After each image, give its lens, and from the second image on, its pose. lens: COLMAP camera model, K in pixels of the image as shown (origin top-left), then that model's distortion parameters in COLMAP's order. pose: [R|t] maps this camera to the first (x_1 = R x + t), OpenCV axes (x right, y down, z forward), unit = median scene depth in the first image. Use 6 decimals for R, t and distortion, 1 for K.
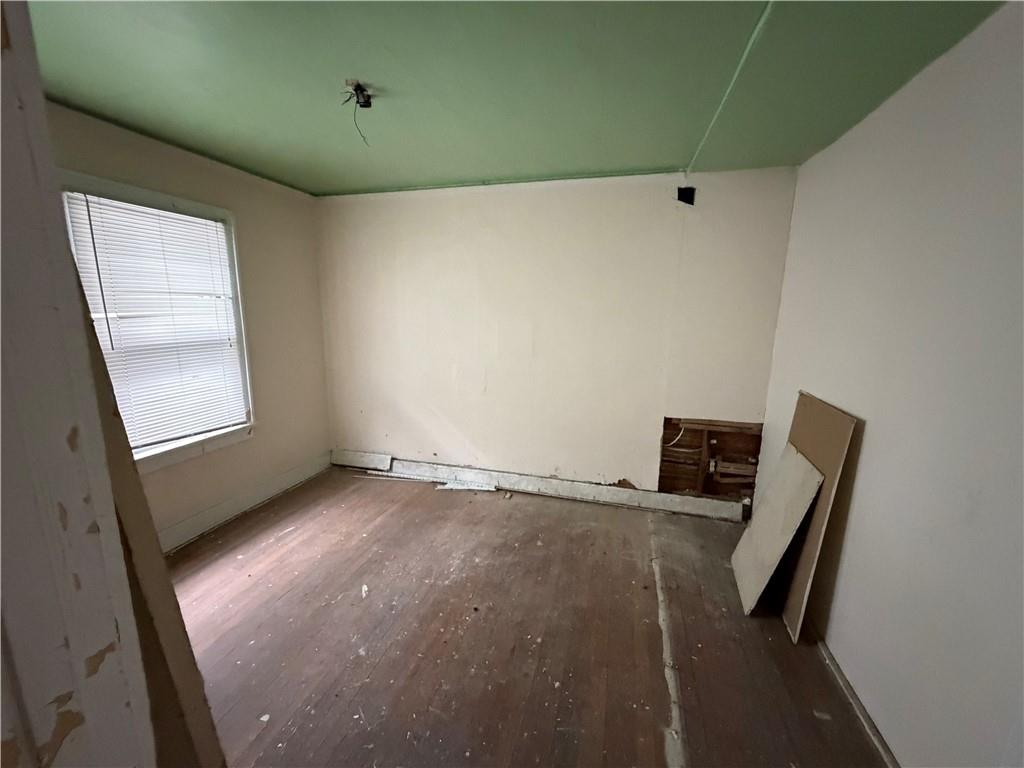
lens RADIAL K [[410.1, 0, 512.0], [0, 410.1, 384.0], [0, 0, 1]] dist [-0.001169, -0.000142]
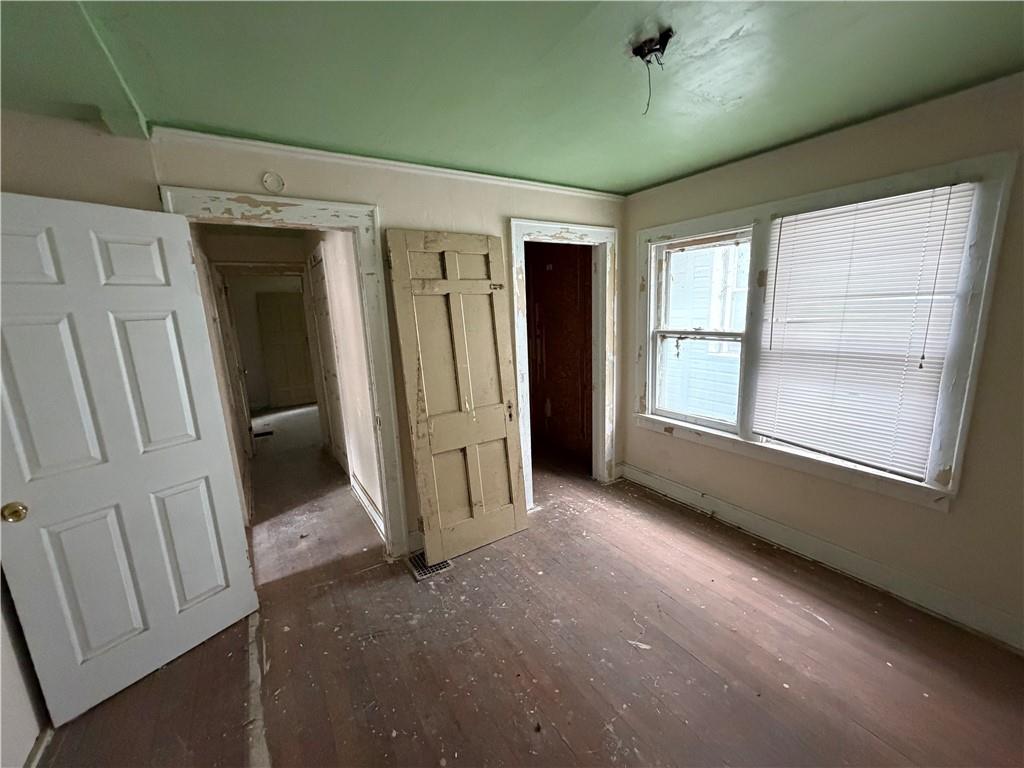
lens RADIAL K [[407.6, 0, 511.1], [0, 407.6, 385.1], [0, 0, 1]] dist [-0.000059, -0.000528]
pose [[-0.672742, 0.151182, -0.724267, 0.303308], [-0.109534, 0.947764, 0.299575, -0.205036], [0.731724, 0.280869, -0.621041, 0.973560]]
